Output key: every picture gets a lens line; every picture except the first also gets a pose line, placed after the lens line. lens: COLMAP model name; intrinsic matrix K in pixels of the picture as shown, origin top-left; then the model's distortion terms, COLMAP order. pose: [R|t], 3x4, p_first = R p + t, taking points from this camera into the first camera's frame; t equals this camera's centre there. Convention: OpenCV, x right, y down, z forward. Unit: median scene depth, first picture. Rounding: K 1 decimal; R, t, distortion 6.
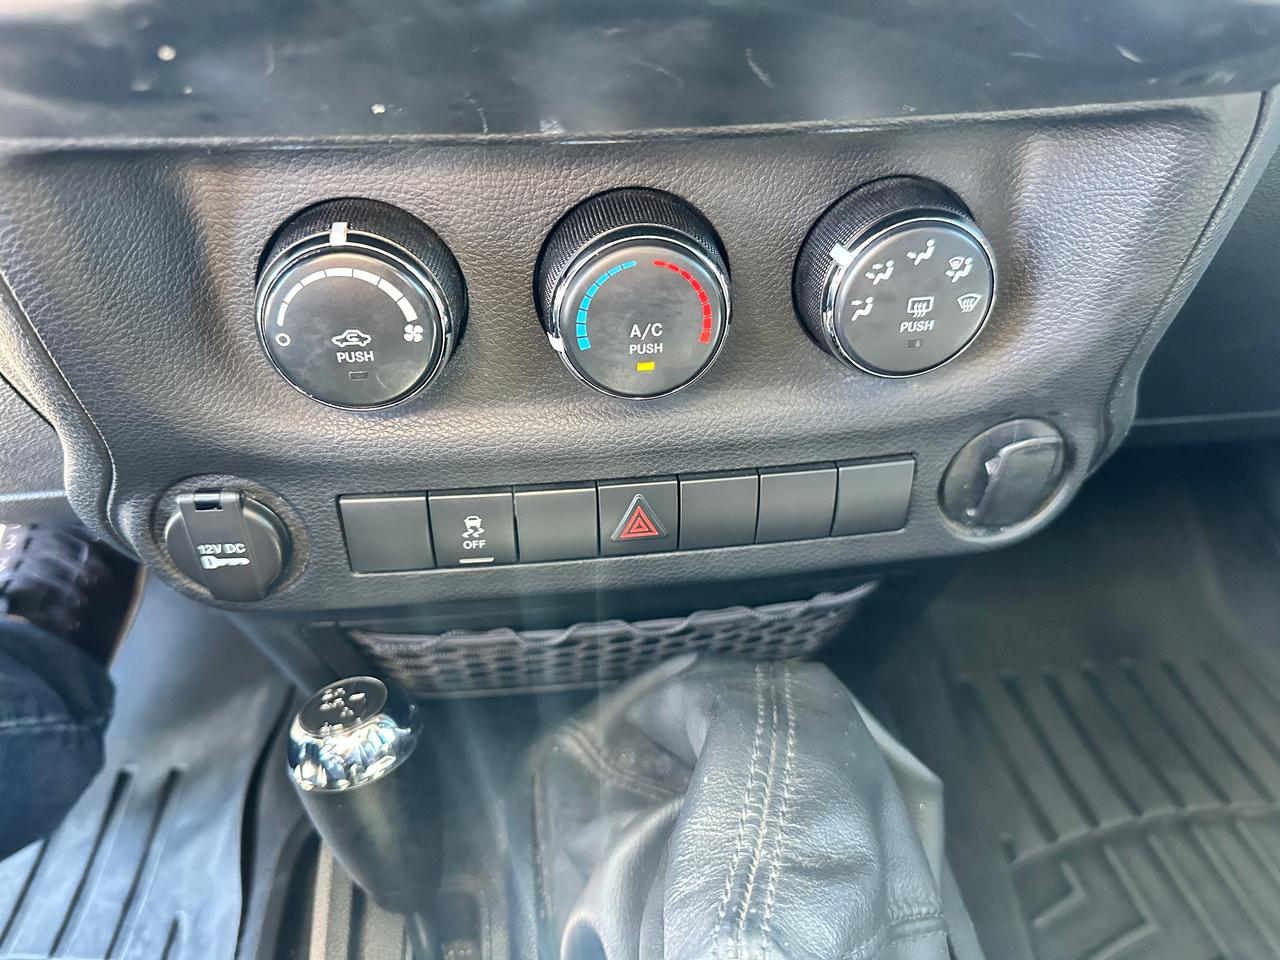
lens RADIAL K [[898.3, 0, 607.6], [0, 898.3, 481.0], [0, 0, 1]] dist [0.077776, -0.102955]
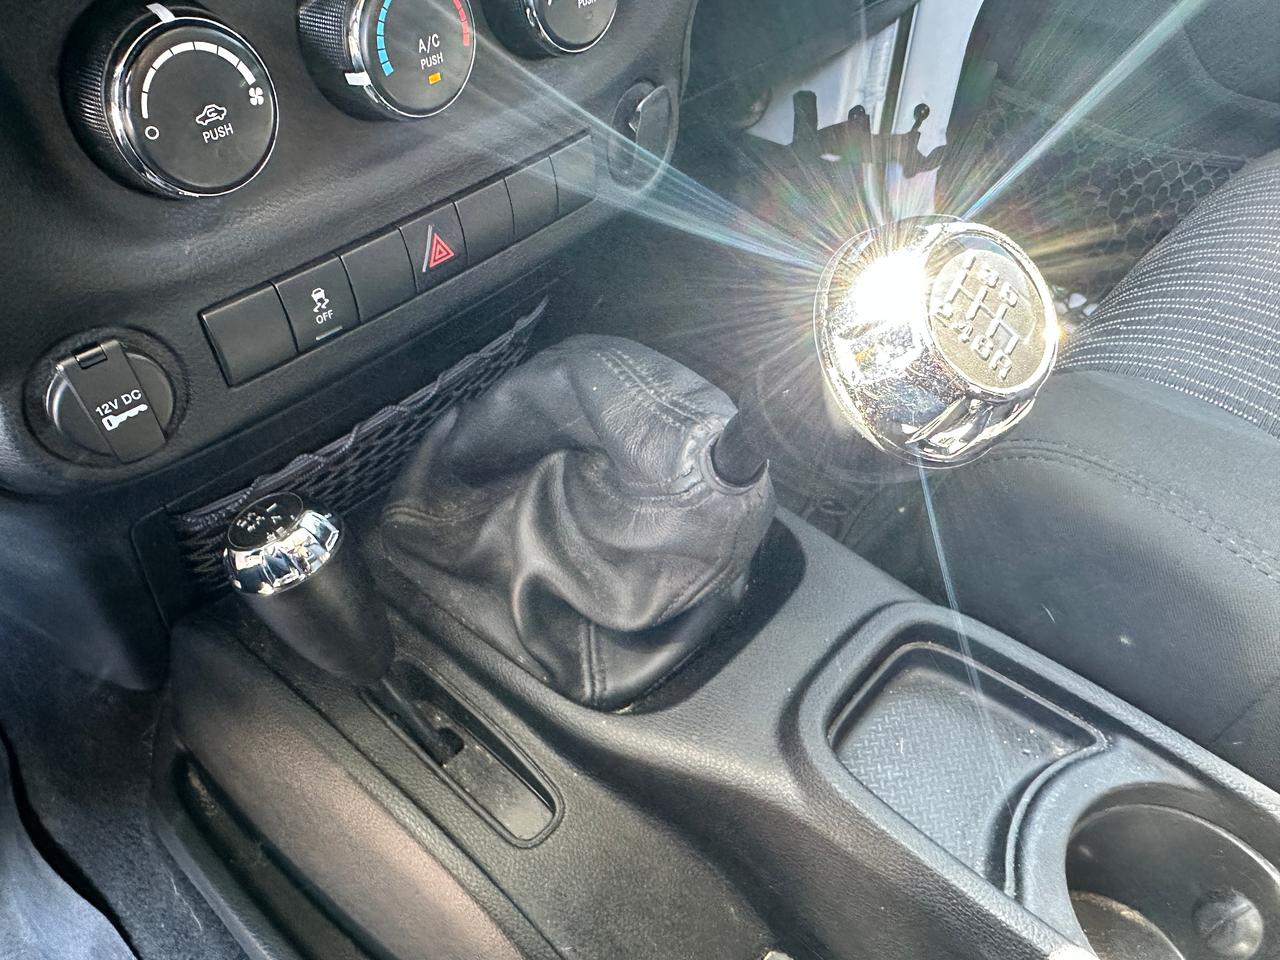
lens RADIAL K [[848.4, 0, 640.0], [0, 848.4, 480.0], [0, 0, 1]] dist [-0.000160, 0.003038]
pose [[0.772716, -0.481948, 0.413081, -0.404499], [0.395180, 0.874536, 0.281104, 0.113410], [-0.496732, -0.053973, 0.866224, -0.132798]]
